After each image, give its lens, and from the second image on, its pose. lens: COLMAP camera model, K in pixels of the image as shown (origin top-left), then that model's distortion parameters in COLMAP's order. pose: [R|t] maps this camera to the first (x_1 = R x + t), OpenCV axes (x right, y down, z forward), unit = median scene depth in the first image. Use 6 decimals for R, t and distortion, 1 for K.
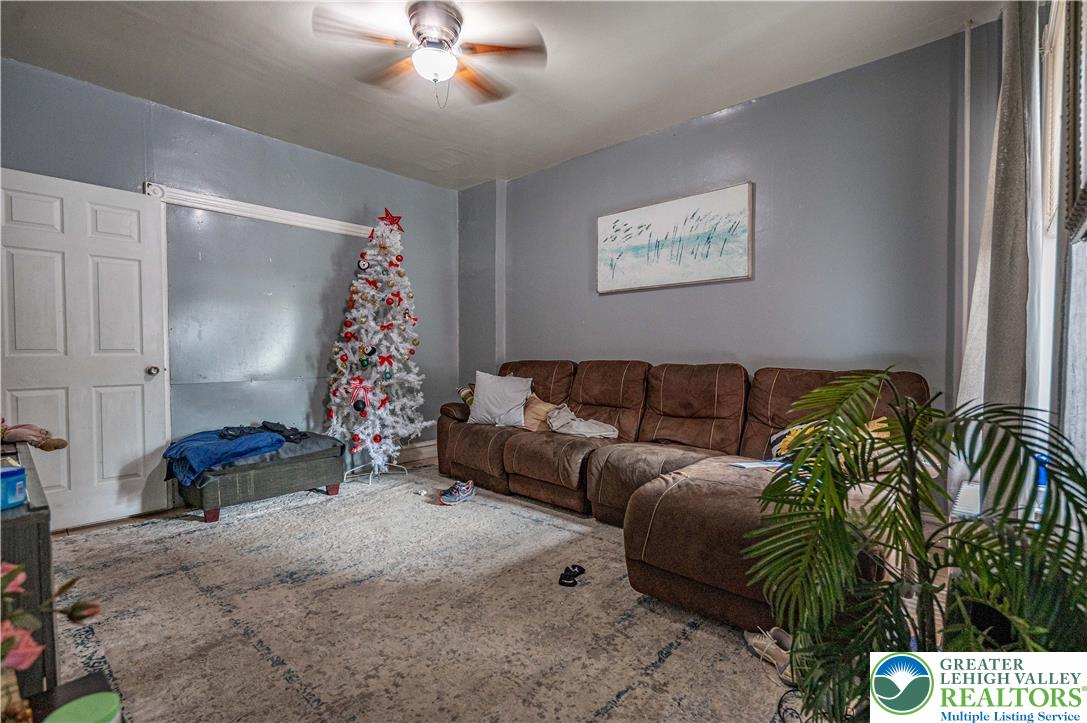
lens RADIAL K [[492.1, 0, 549.3], [0, 492.1, 376.9], [0, 0, 1]] dist [-0.003957, 0.001329]
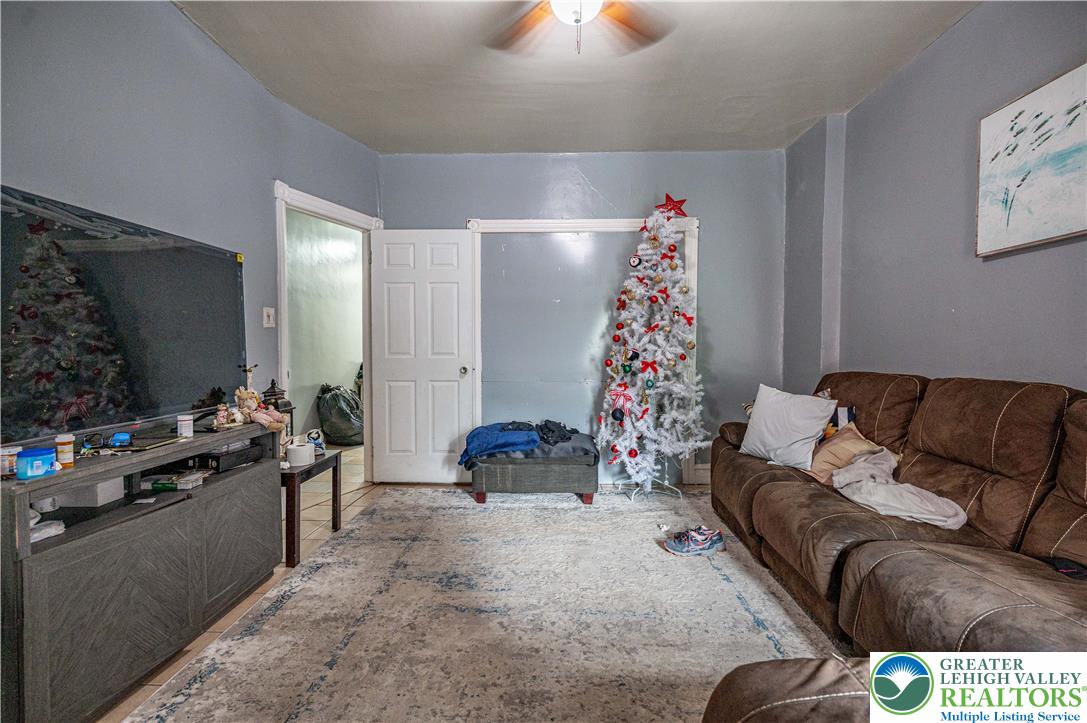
lens RADIAL K [[492.1, 0, 543.4], [0, 492.1, 365.6], [0, 0, 1]] dist [-0.003957, 0.001329]
pose [[0.641964, 0.030884, -0.766112, 0.229849], [-0.042025, 0.999104, 0.005062, -0.032010], [0.765582, 0.028947, 0.642687, 0.294142]]
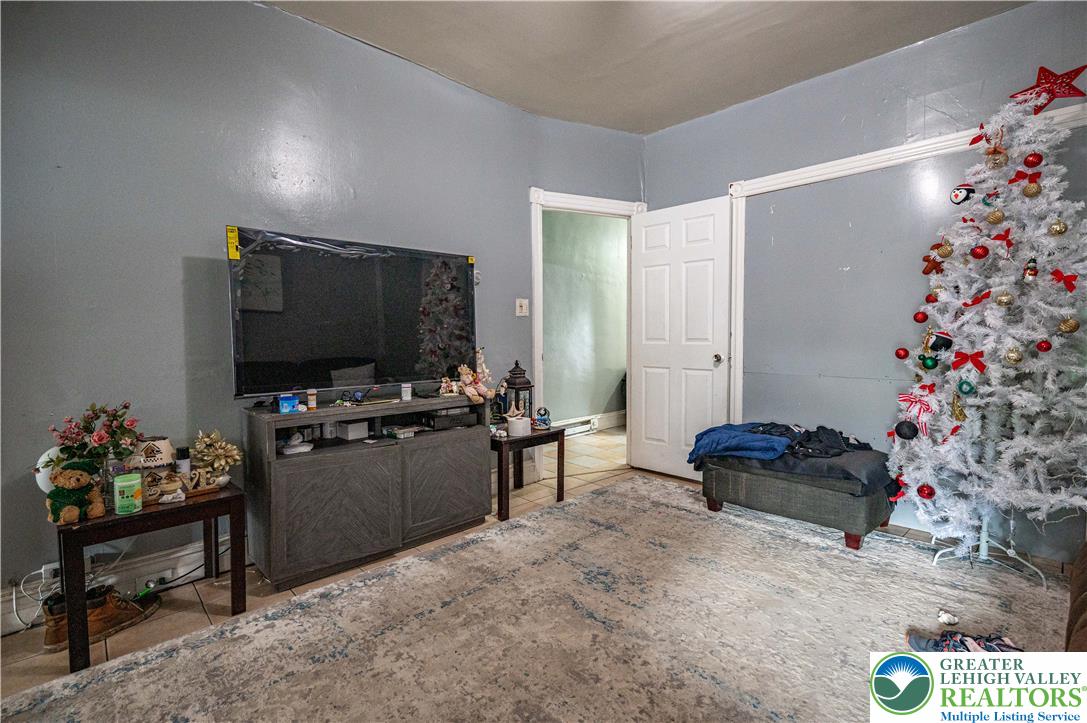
lens RADIAL K [[492.1, 0, 540.6], [0, 492.1, 369.7], [0, 0, 1]] dist [-0.003957, 0.001329]
pose [[-0.080972, 0.070235, -0.994239, 0.265559], [-0.048732, 0.996042, 0.074331, -0.041523], [0.995524, 0.054470, -0.077229, 0.579190]]
